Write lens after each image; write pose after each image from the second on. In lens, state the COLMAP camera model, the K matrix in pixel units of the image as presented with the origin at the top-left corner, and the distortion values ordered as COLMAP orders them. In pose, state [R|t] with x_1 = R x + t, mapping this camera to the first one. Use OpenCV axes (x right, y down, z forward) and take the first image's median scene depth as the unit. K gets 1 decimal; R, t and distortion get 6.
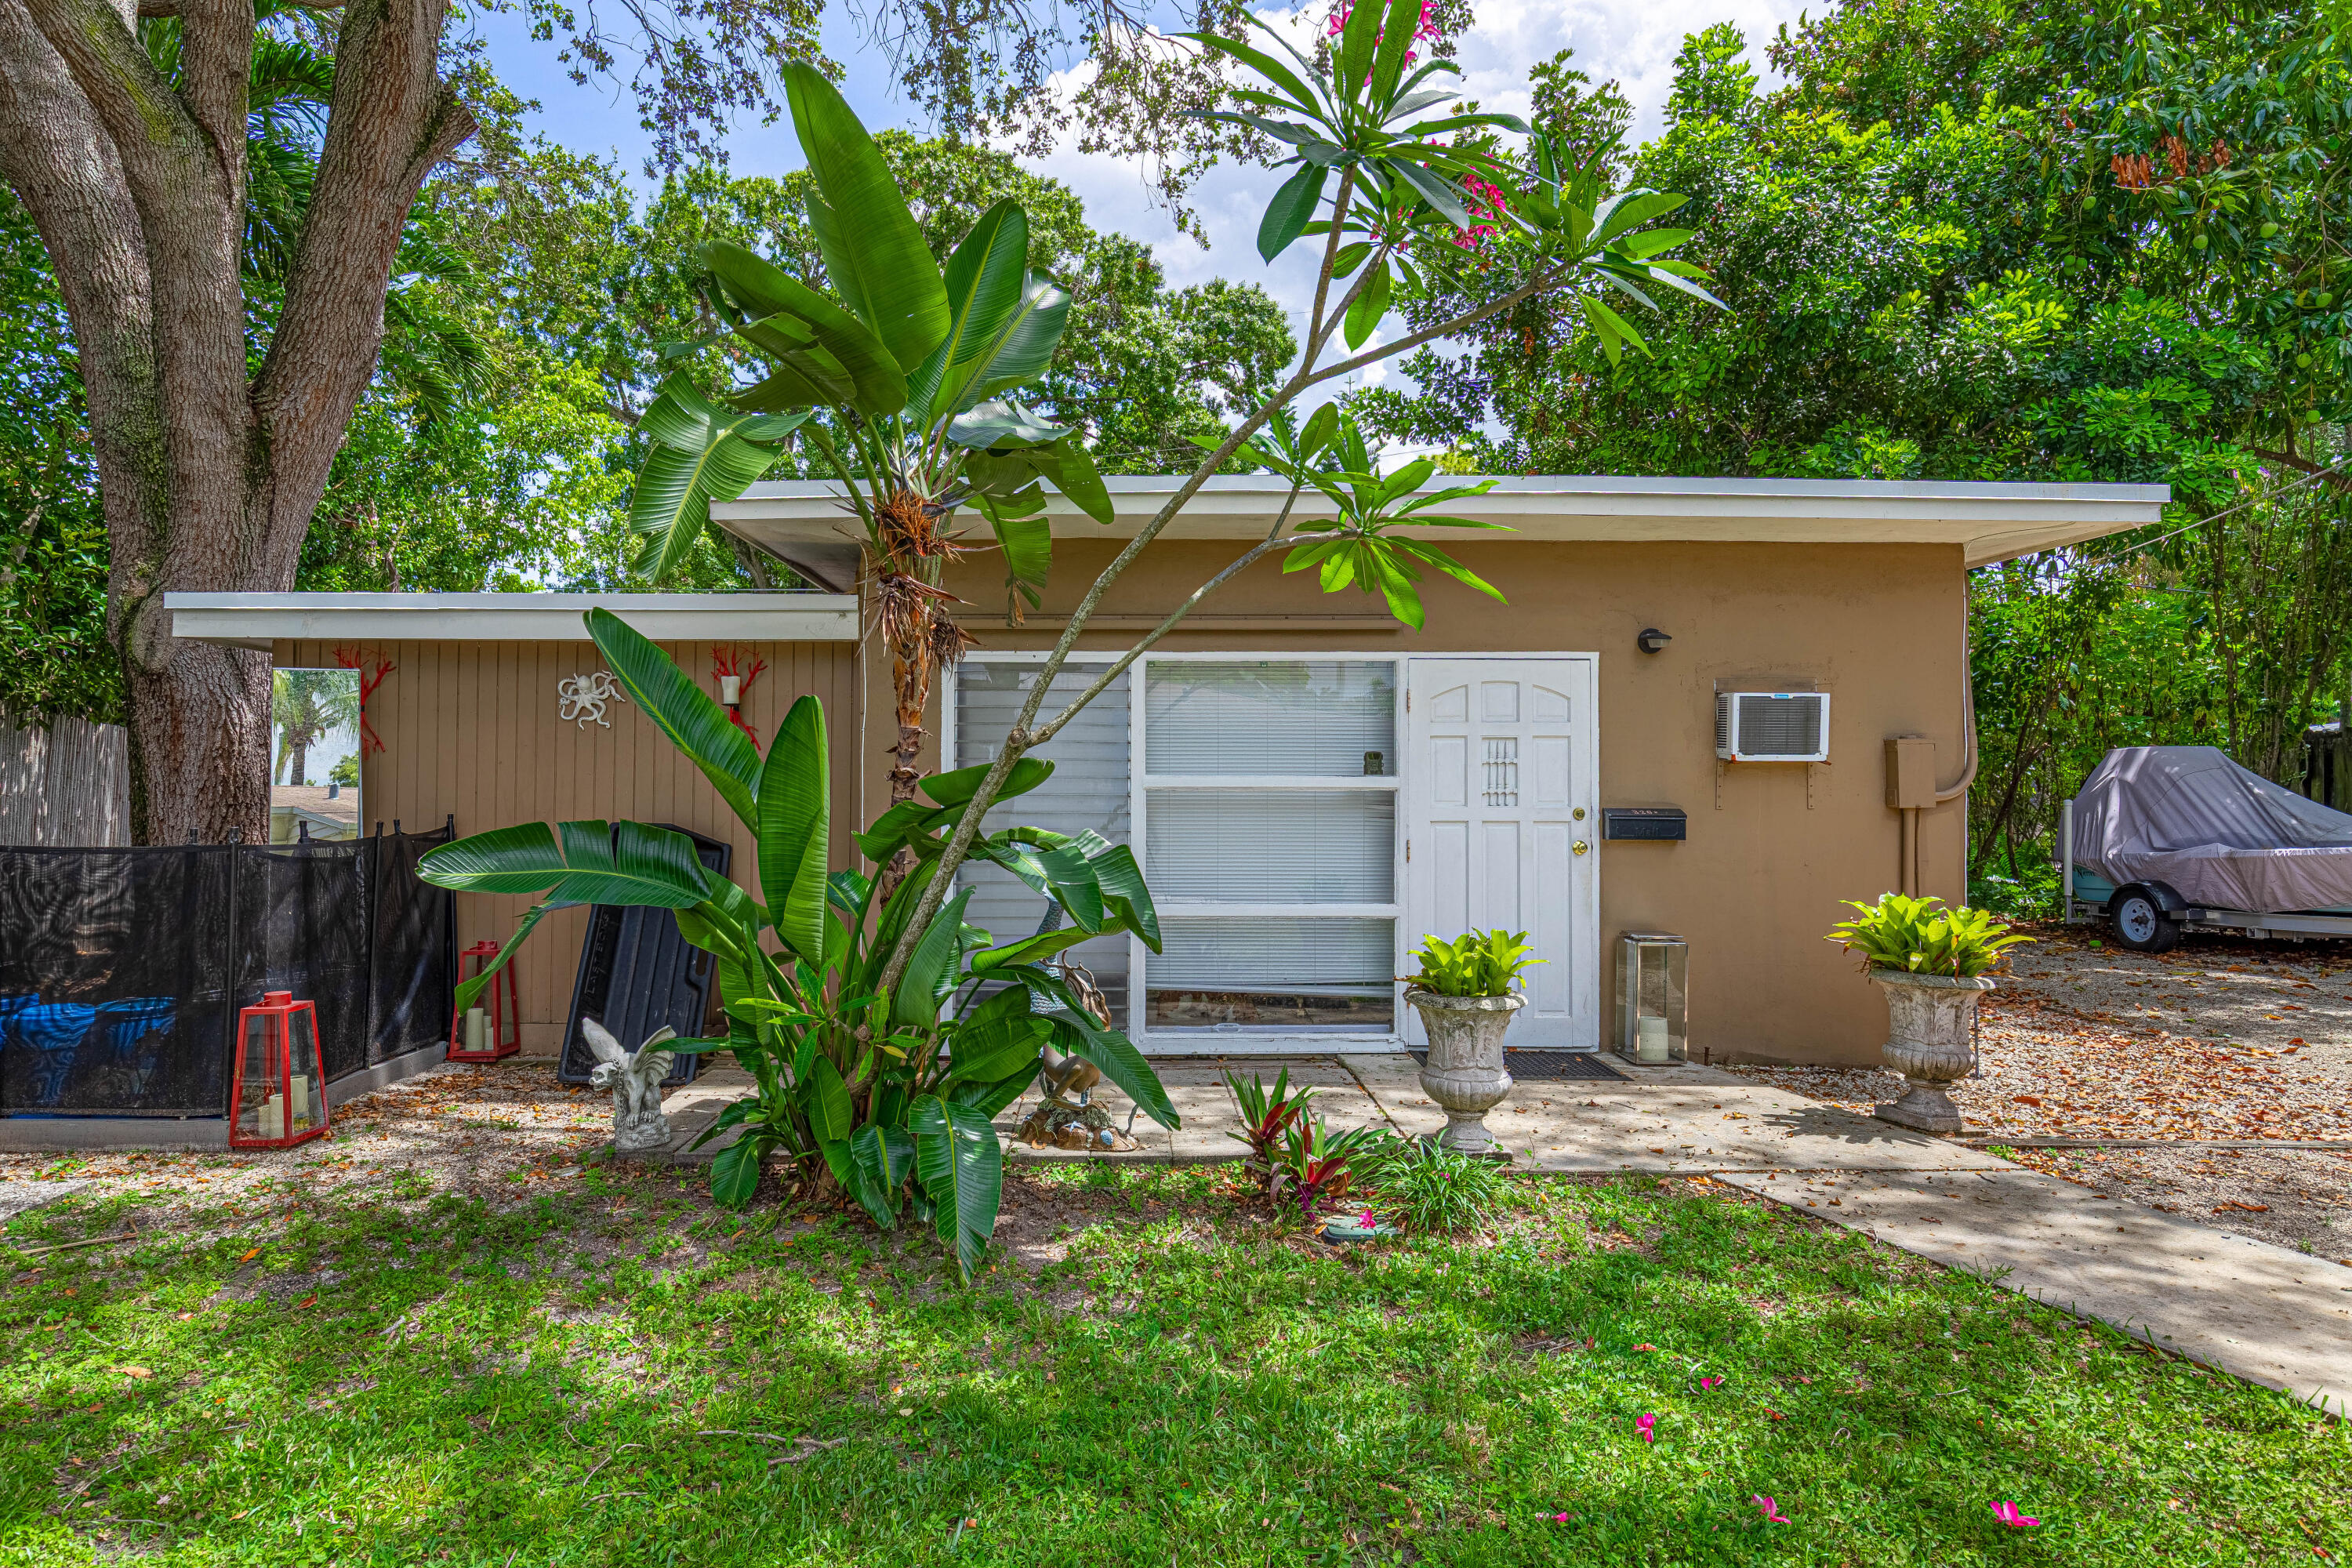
lens RADIAL K [[1333.6, 0, 1138.1], [0, 1333.6, 774.3], [0, 0, 1]] dist [-0.000951, -0.001967]
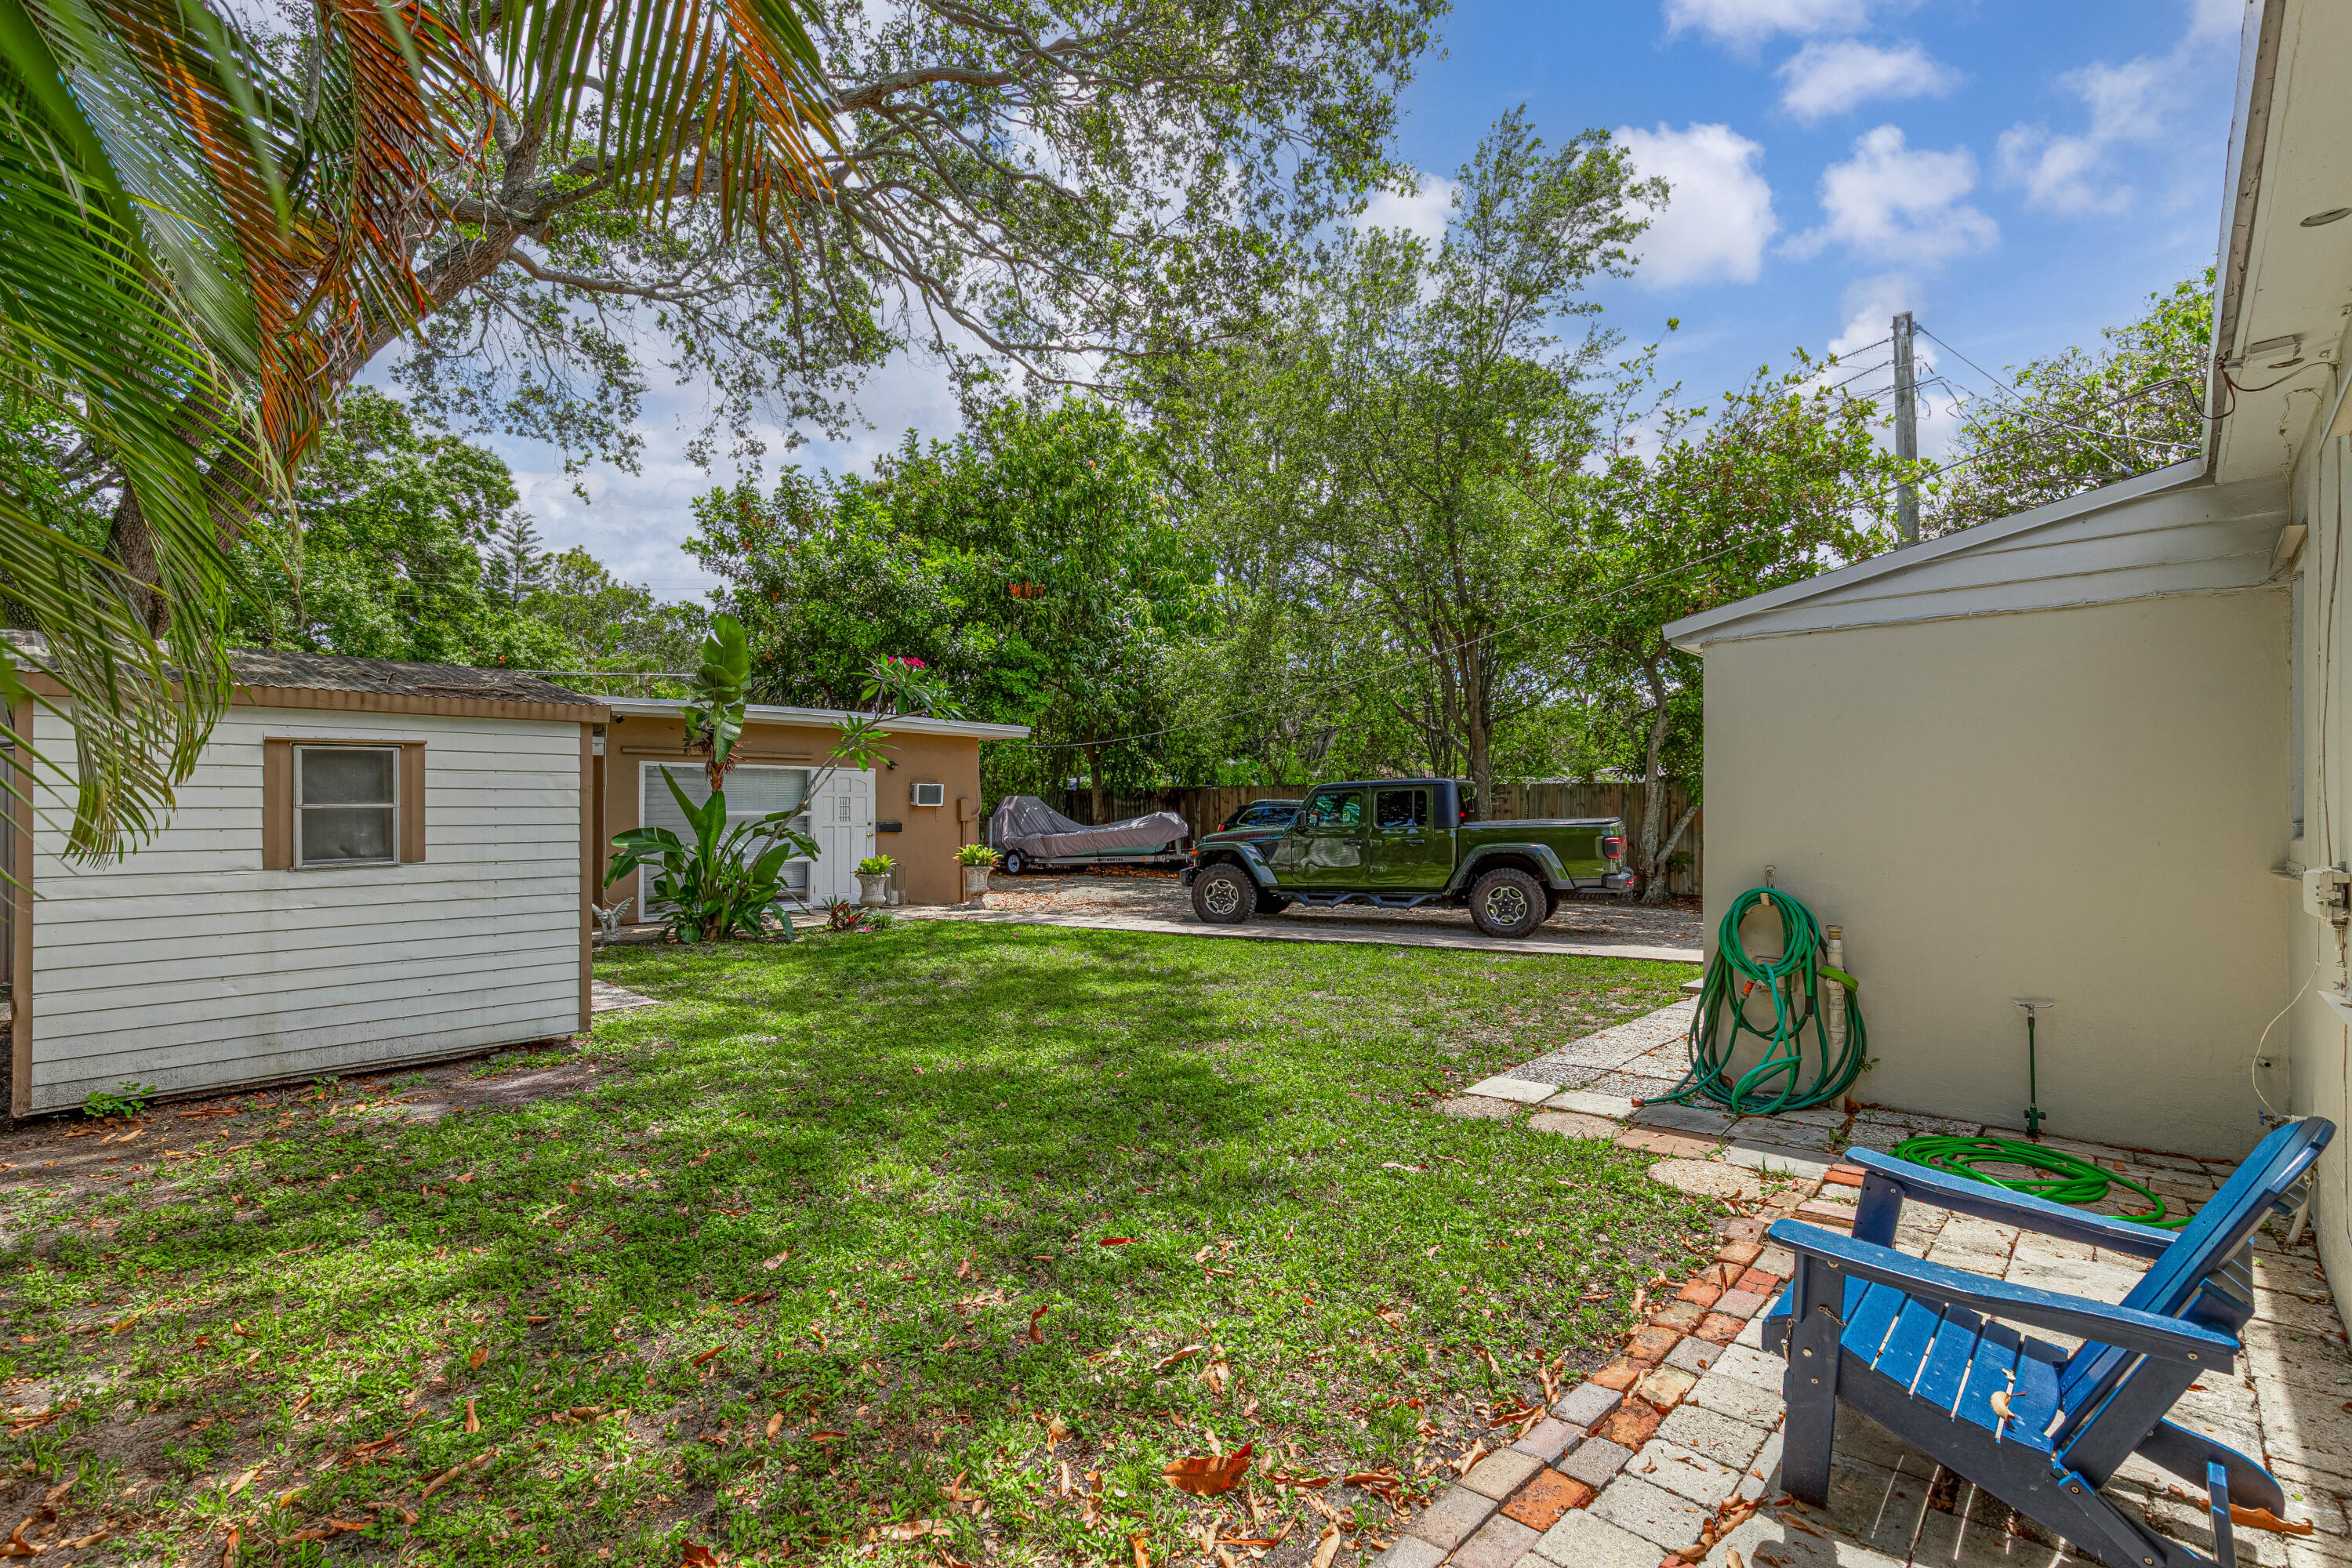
lens RADIAL K [[1104.8, 0, 1158.7], [0, 1104.8, 796.5], [0, 0, 1]] dist [0.002902, 0.000276]
pose [[0.699330, 0.005493, 0.714778, -0.814789], [-0.003310, 0.999985, -0.004447, -0.018282], [-0.714792, 0.000743, 0.699337, -0.974996]]
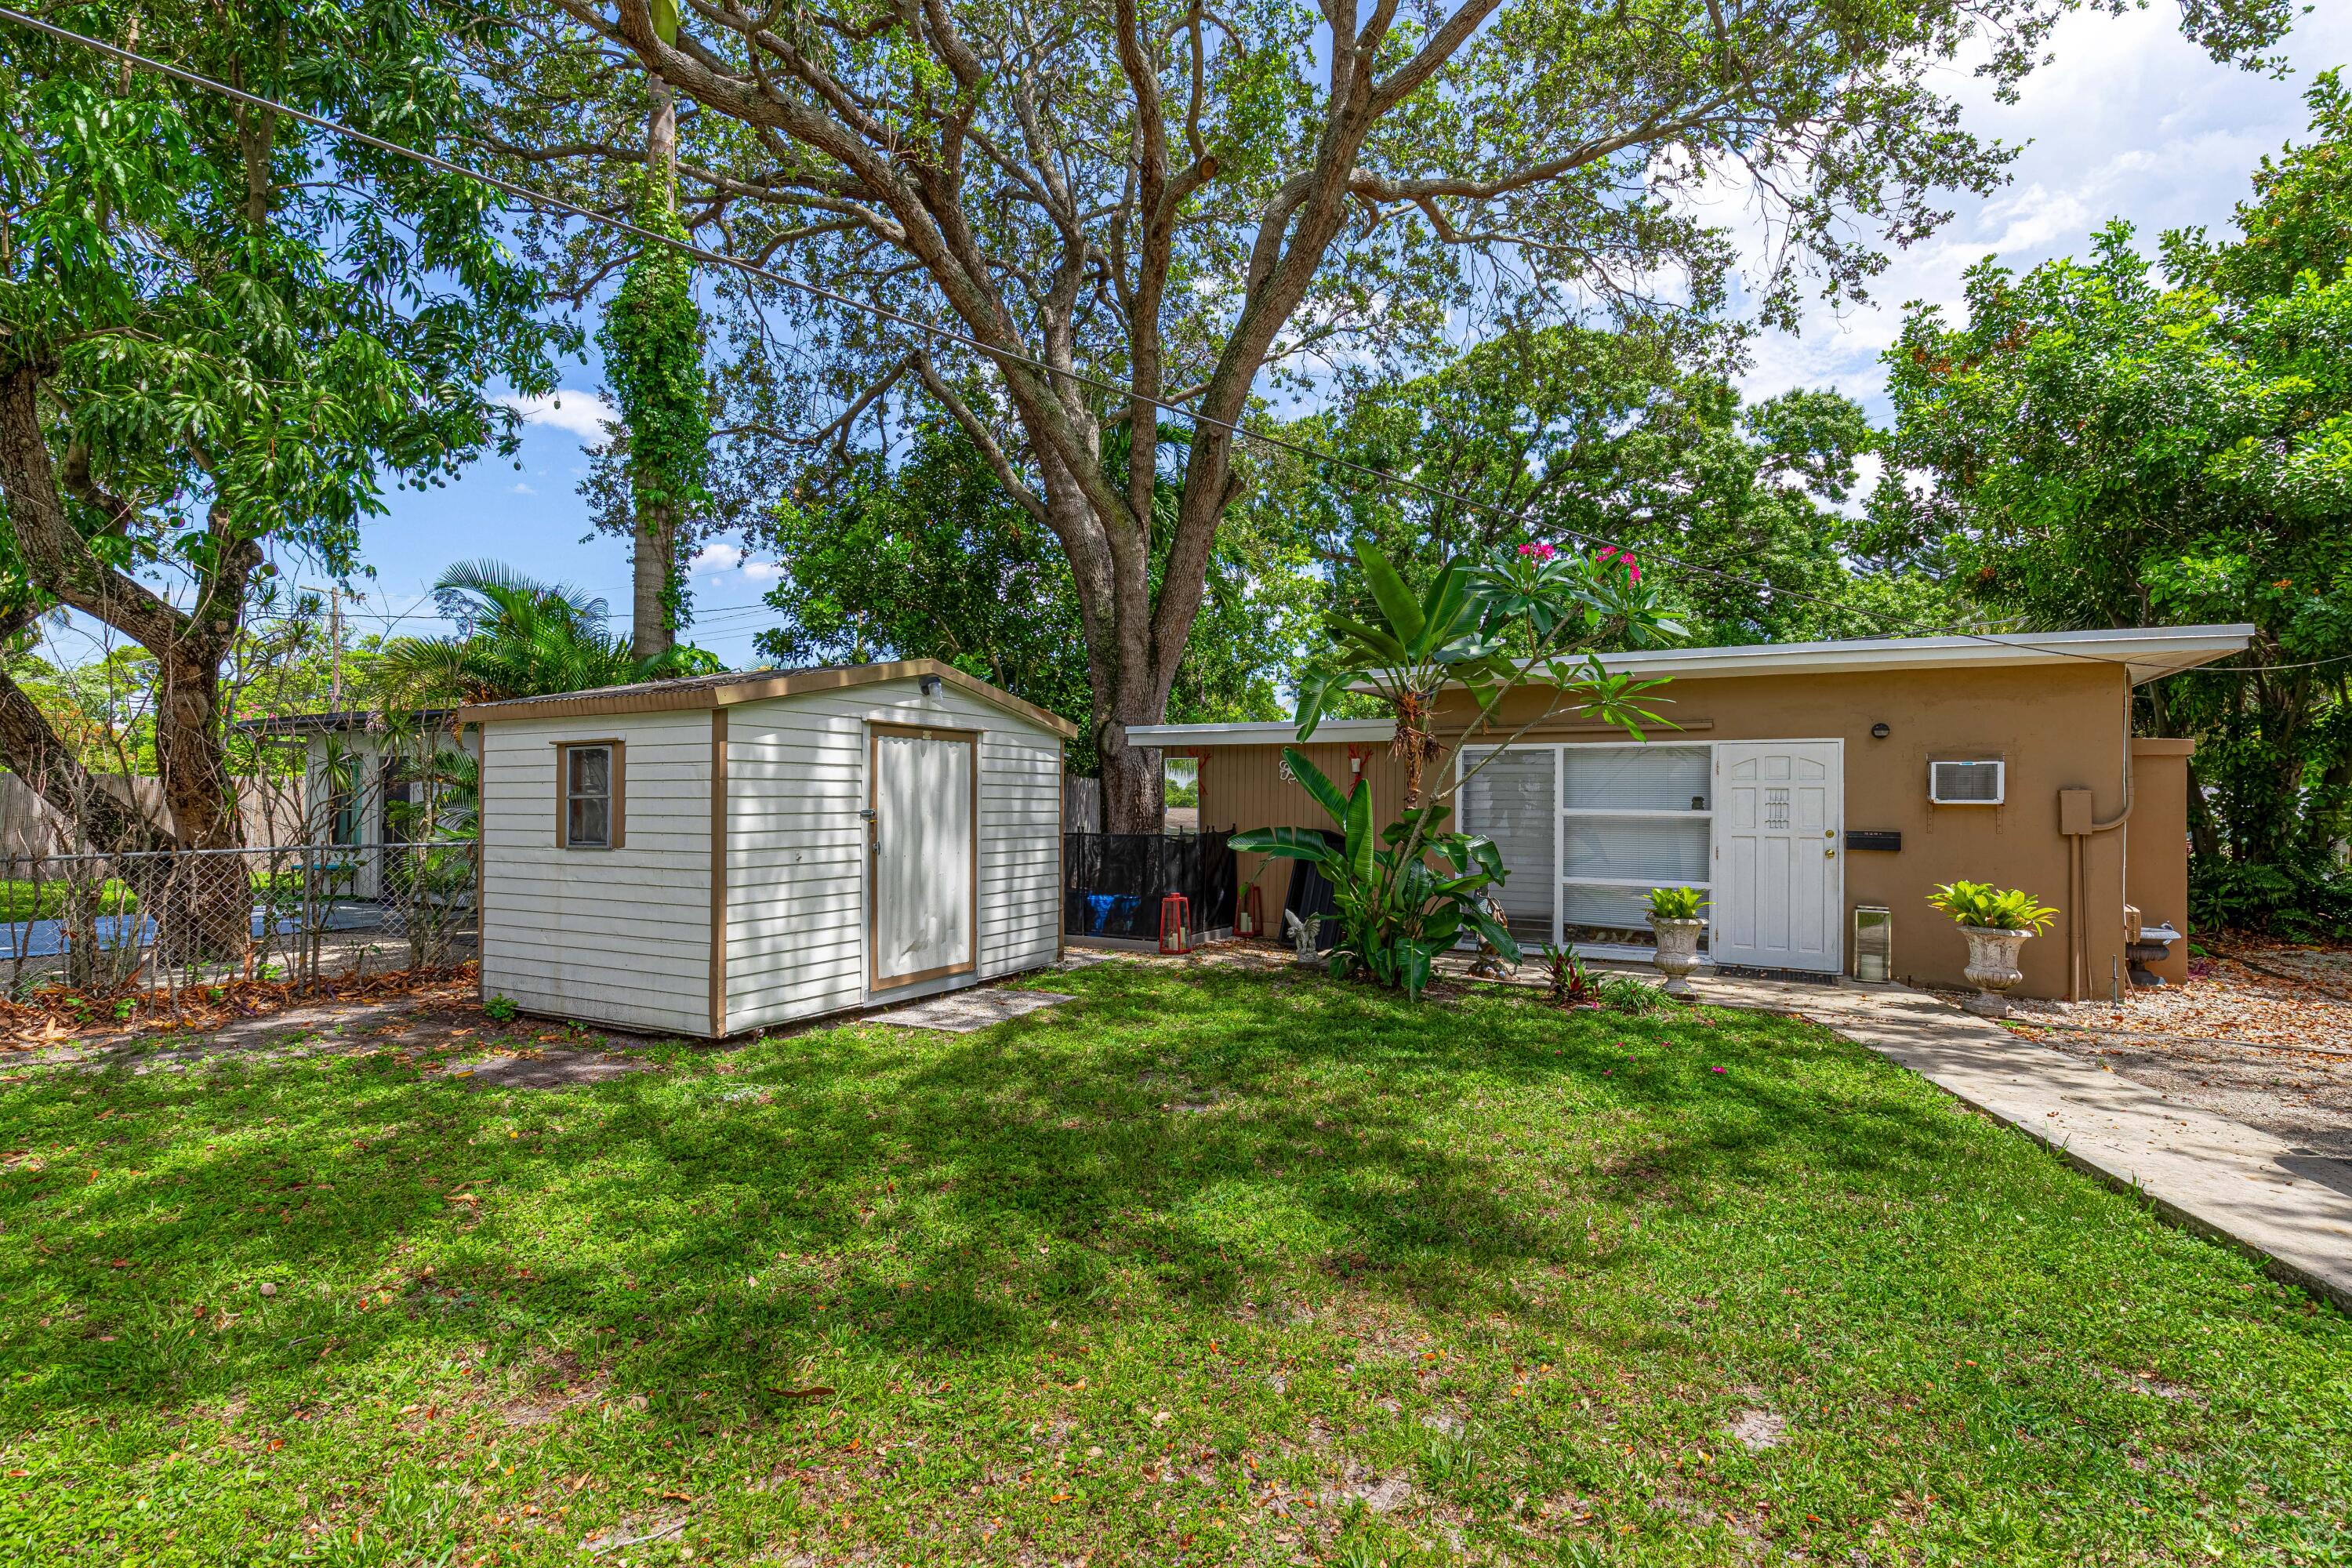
lens RADIAL K [[1104.8, 0, 1158.7], [0, 1104.8, 796.5], [0, 0, 1]] dist [0.002902, 0.000276]
pose [[0.861303, 0.004079, -0.508075, 0.264369], [-0.002406, 0.999989, 0.003949, -0.018124], [0.508086, -0.002179, 0.861304, -0.552863]]
